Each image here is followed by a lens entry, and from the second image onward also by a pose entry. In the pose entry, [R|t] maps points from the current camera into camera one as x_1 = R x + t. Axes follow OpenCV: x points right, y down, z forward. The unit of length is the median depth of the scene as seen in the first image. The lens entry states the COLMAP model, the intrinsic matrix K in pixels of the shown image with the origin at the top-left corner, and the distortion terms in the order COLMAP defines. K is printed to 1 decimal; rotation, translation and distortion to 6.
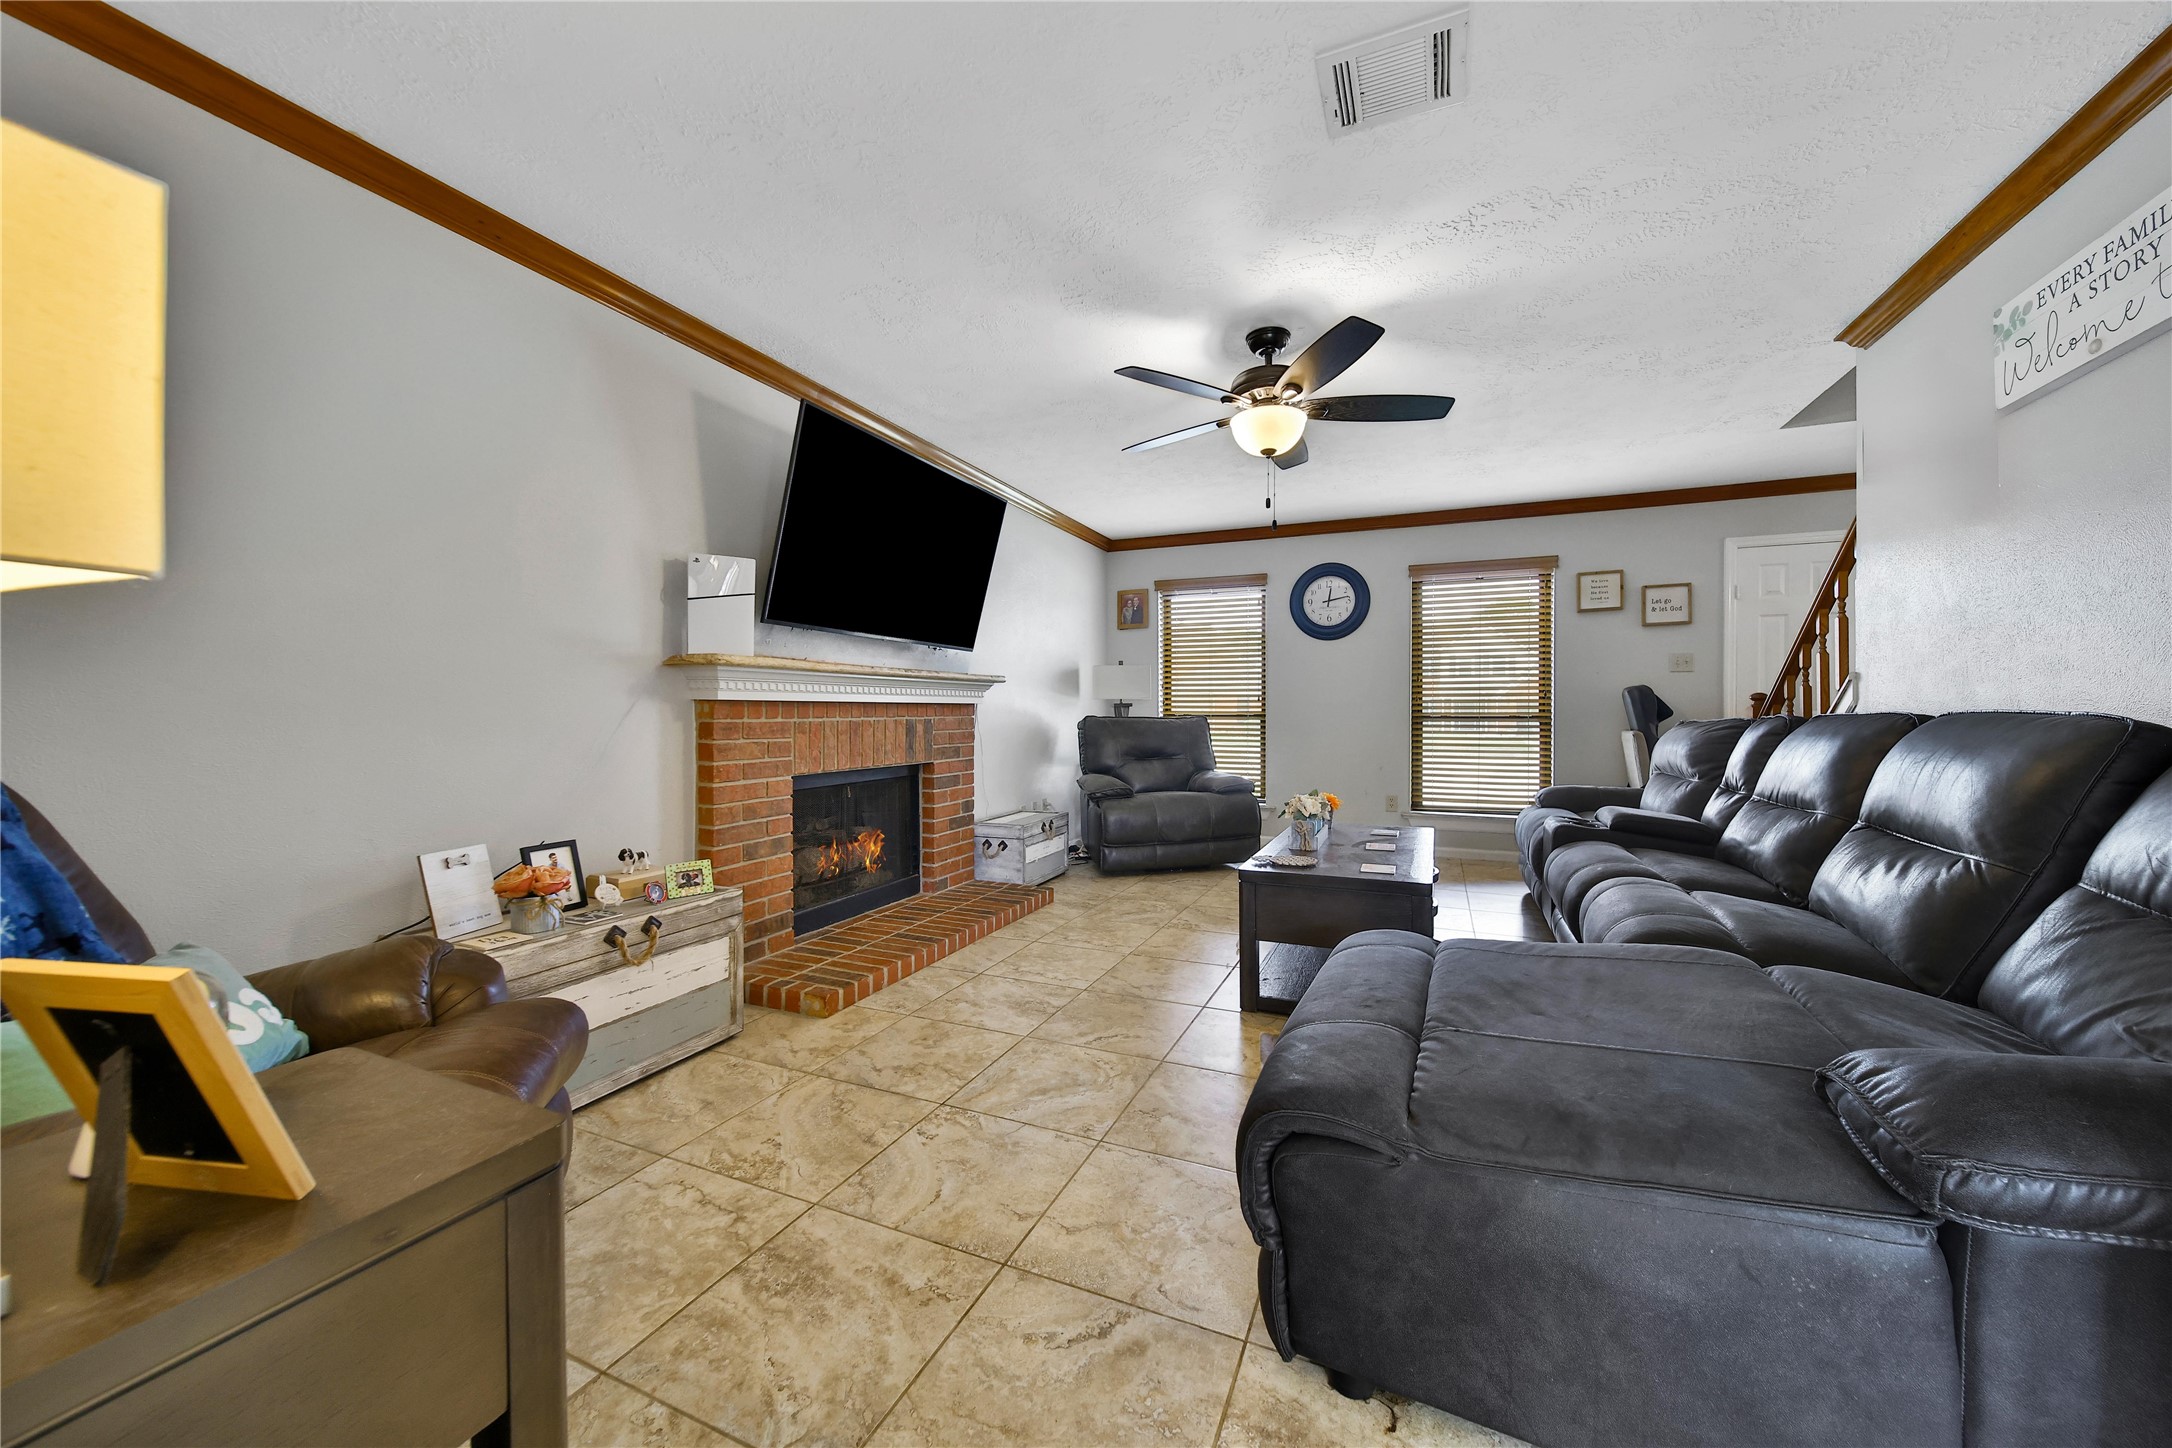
lens RADIAL K [[777.8, 0, 1095.0], [0, 777.8, 719.1], [0, 0, 1]] dist [0.001725, 0.000062]
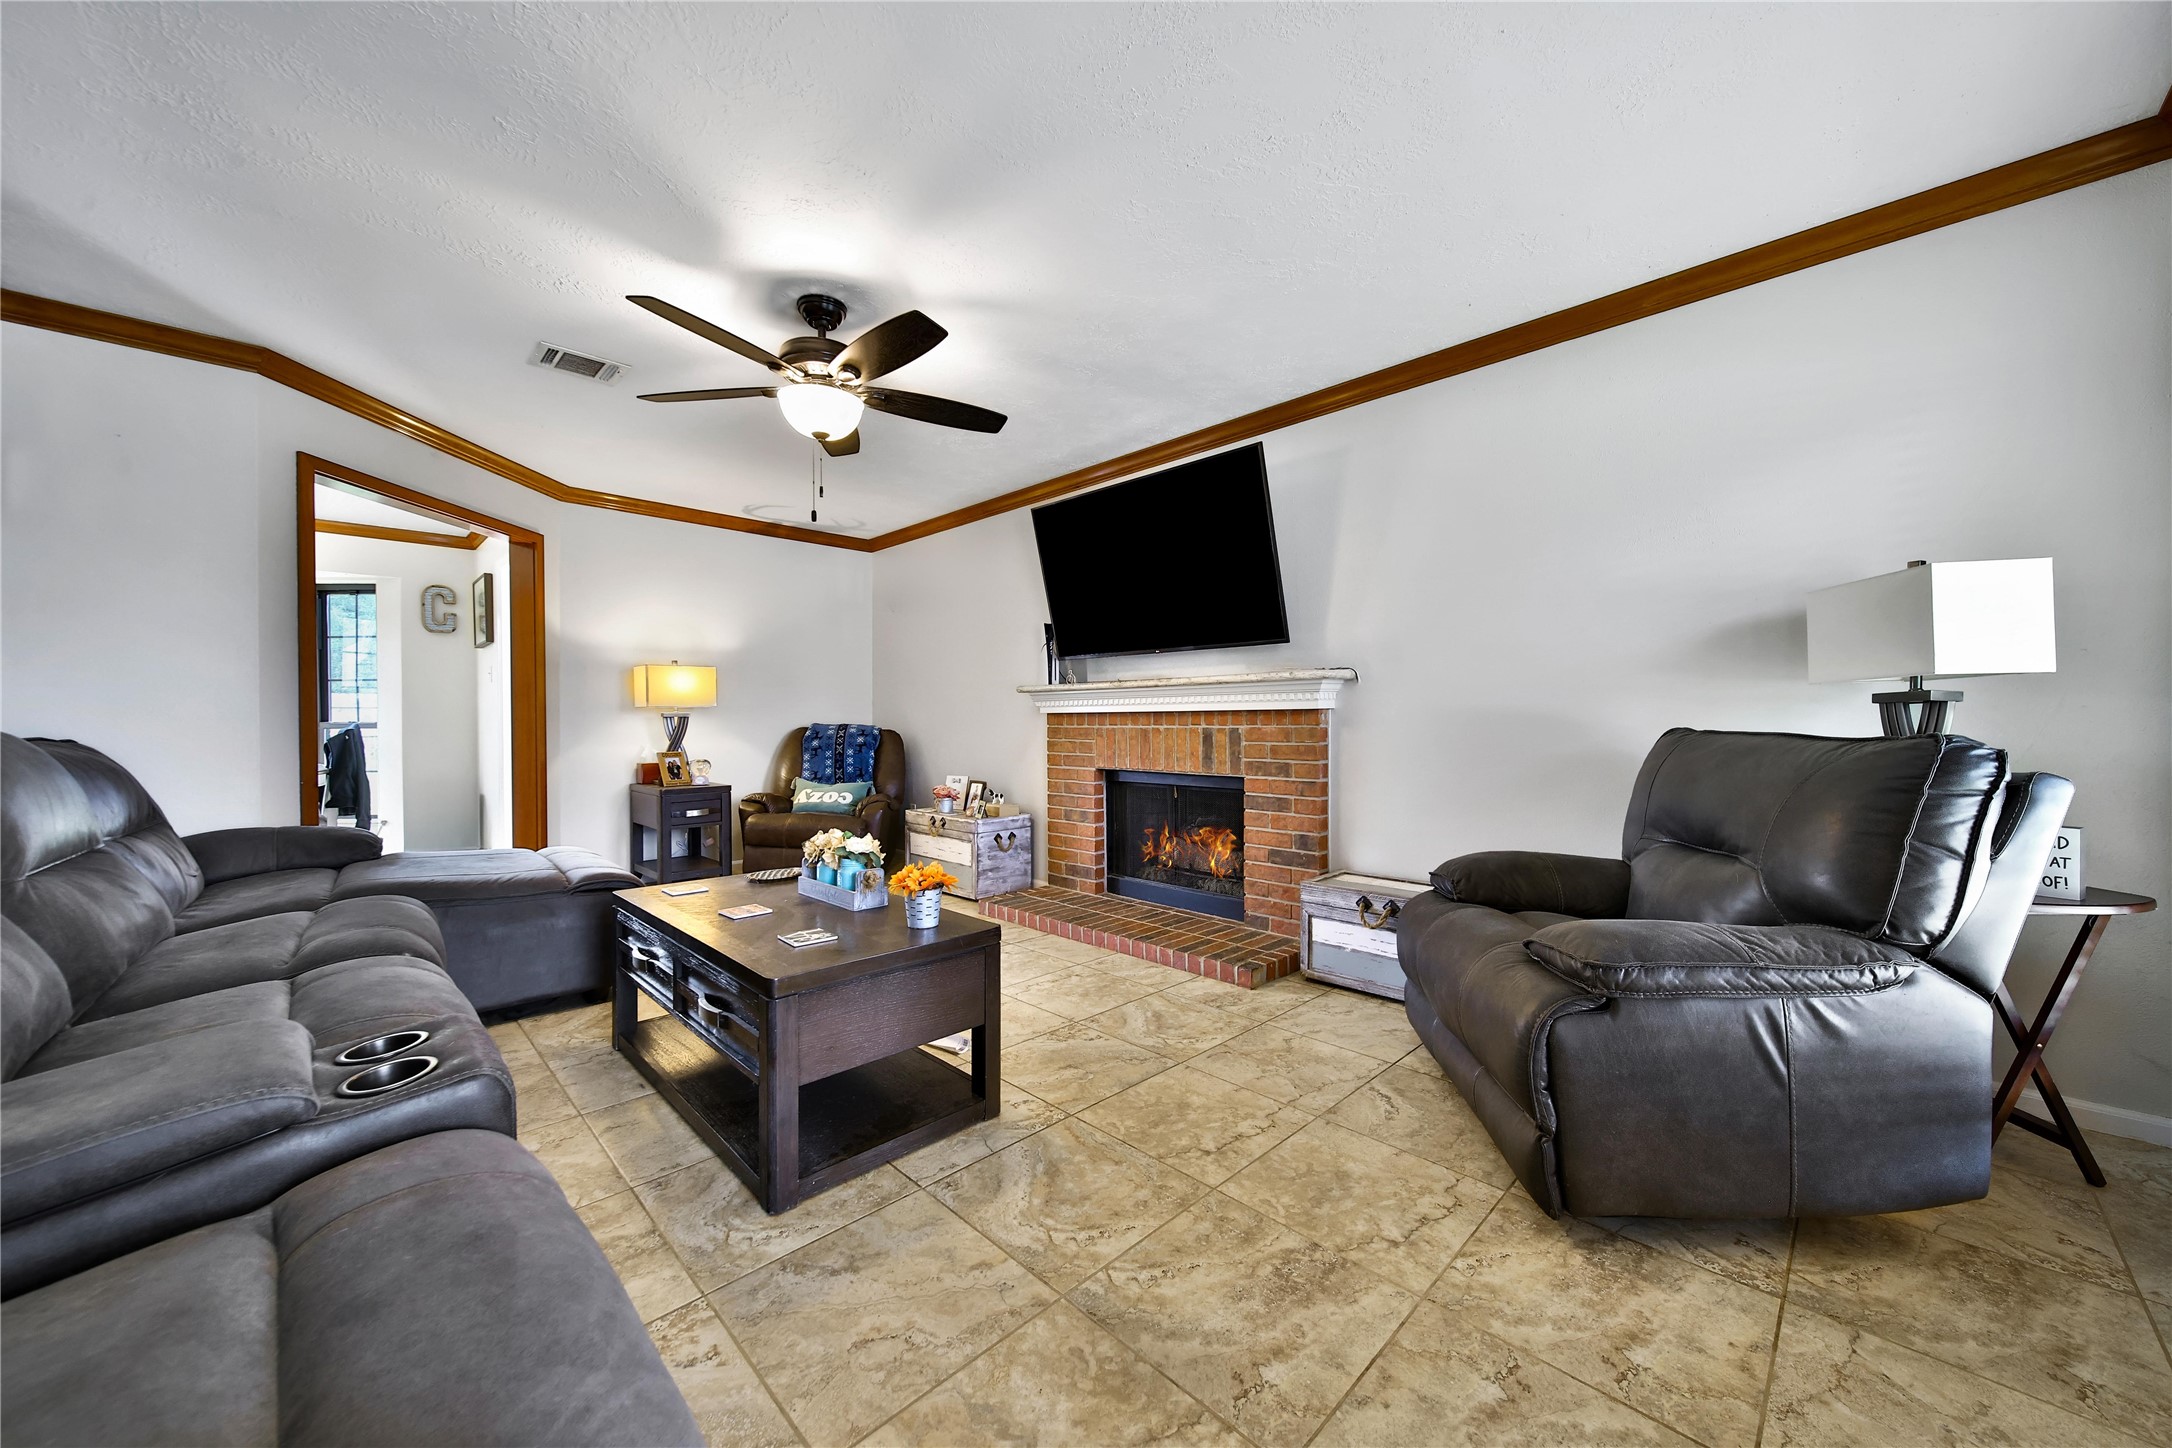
lens RADIAL K [[777.8, 0, 1092.4], [0, 777.8, 717.8], [0, 0, 1]] dist [0.001725, 0.000062]
pose [[-0.364914, -0.002740, -0.931037, 0.734216], [-0.006732, 0.999977, -0.000304, -0.011660], [0.931017, 0.006156, -0.364924, 1.254514]]
